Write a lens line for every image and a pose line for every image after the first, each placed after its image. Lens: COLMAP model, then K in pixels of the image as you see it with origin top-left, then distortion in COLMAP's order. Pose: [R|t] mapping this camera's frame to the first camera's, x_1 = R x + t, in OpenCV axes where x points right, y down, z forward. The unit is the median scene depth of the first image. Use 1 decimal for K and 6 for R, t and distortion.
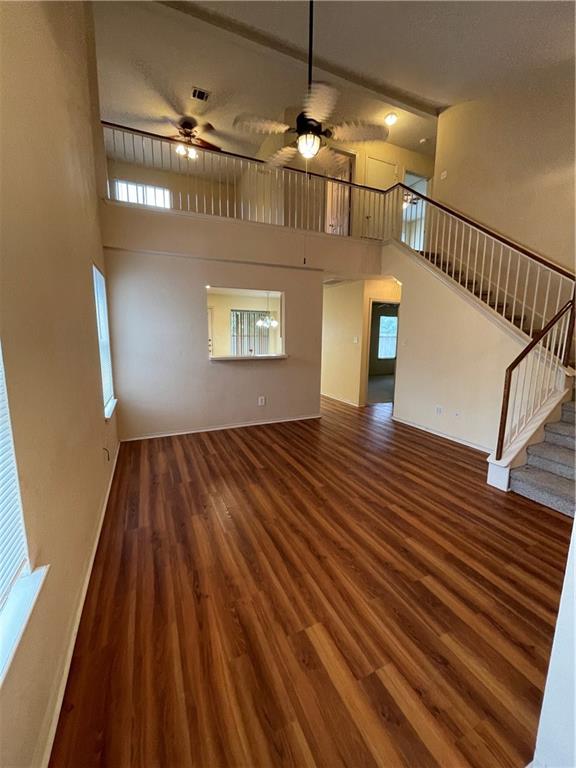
lens RADIAL K [[310.9, 0, 286.5], [0, 310.9, 385.3], [0, 0, 1]] dist [-0.001292, 0.001497]
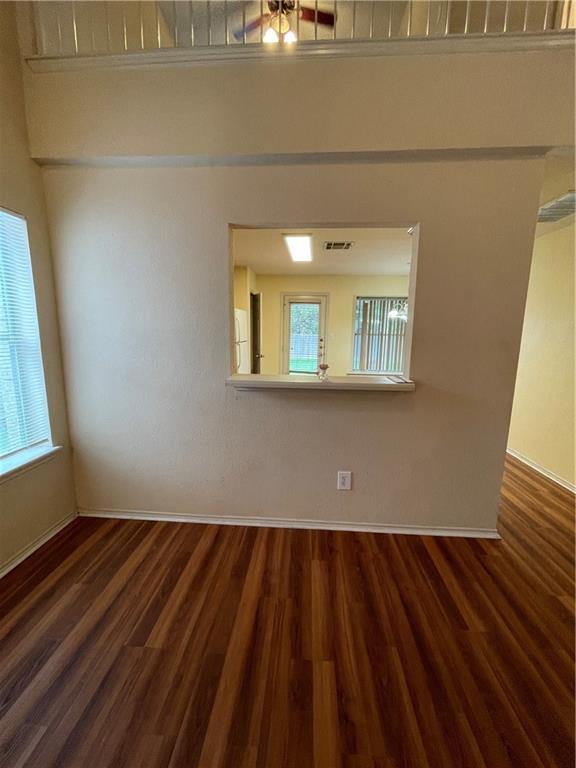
lens RADIAL K [[310.9, 0, 286.6], [0, 310.9, 381.4], [0, 0, 1]] dist [-0.001292, 0.001497]
pose [[0.880061, 0.082922, -0.467564, 0.067041], [-0.085027, 0.996240, 0.016641, -0.135471], [0.467186, 0.025110, 0.883802, 0.824304]]
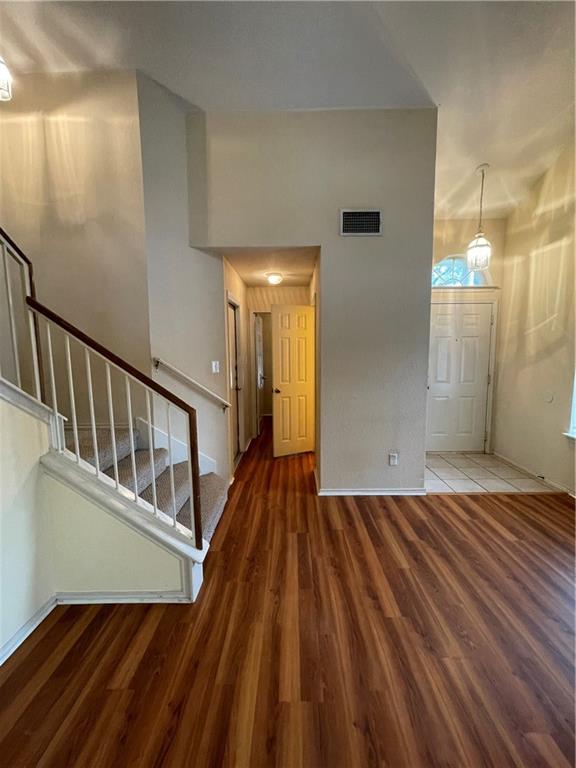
lens RADIAL K [[310.9, 0, 289.1], [0, 310.9, 381.0], [0, 0, 1]] dist [-0.001292, 0.001497]
pose [[-0.906460, -0.044809, 0.419907, 0.225009], [0.070063, 0.964615, 0.254181, -0.214235], [-0.416438, 0.259825, -0.871246, 1.210733]]
